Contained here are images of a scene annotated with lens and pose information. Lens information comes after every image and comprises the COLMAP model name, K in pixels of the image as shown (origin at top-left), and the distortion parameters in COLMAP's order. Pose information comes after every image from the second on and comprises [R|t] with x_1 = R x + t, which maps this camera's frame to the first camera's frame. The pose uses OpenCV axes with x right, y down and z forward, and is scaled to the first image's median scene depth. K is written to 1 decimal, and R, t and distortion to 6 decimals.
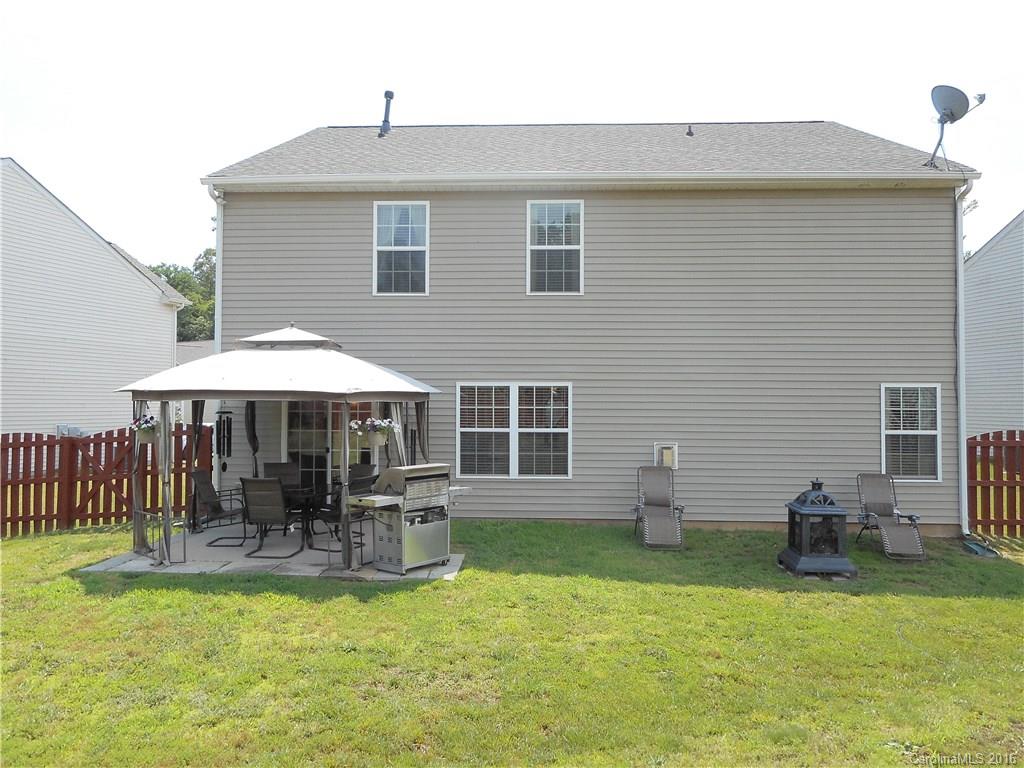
lens RADIAL K [[780.5, 0, 506.0], [0, 780.5, 385.5], [0, 0, 1]] dist [0.000975, 0.001911]
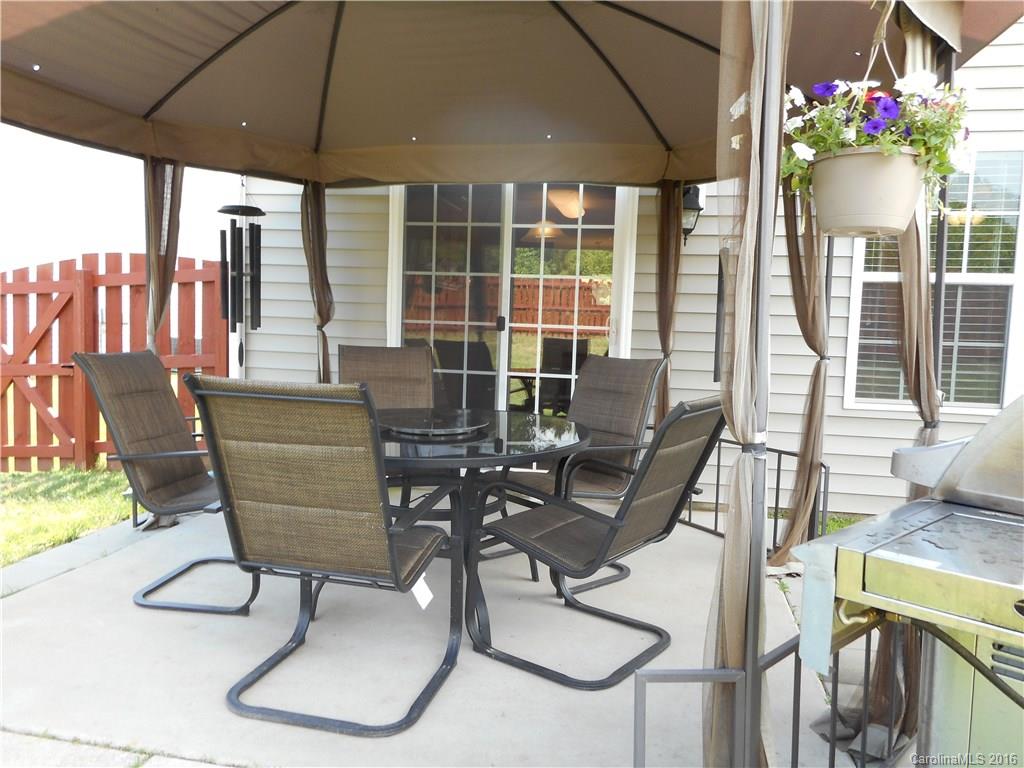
lens RADIAL K [[780.5, 0, 506.0], [0, 780.5, 385.5], [0, 0, 1]] dist [0.000975, 0.001911]
pose [[0.989504, 0.041208, -0.138506, -0.171137], [-0.027005, 0.994325, 0.102901, 0.073818], [0.141960, -0.098081, 0.985001, 0.612790]]
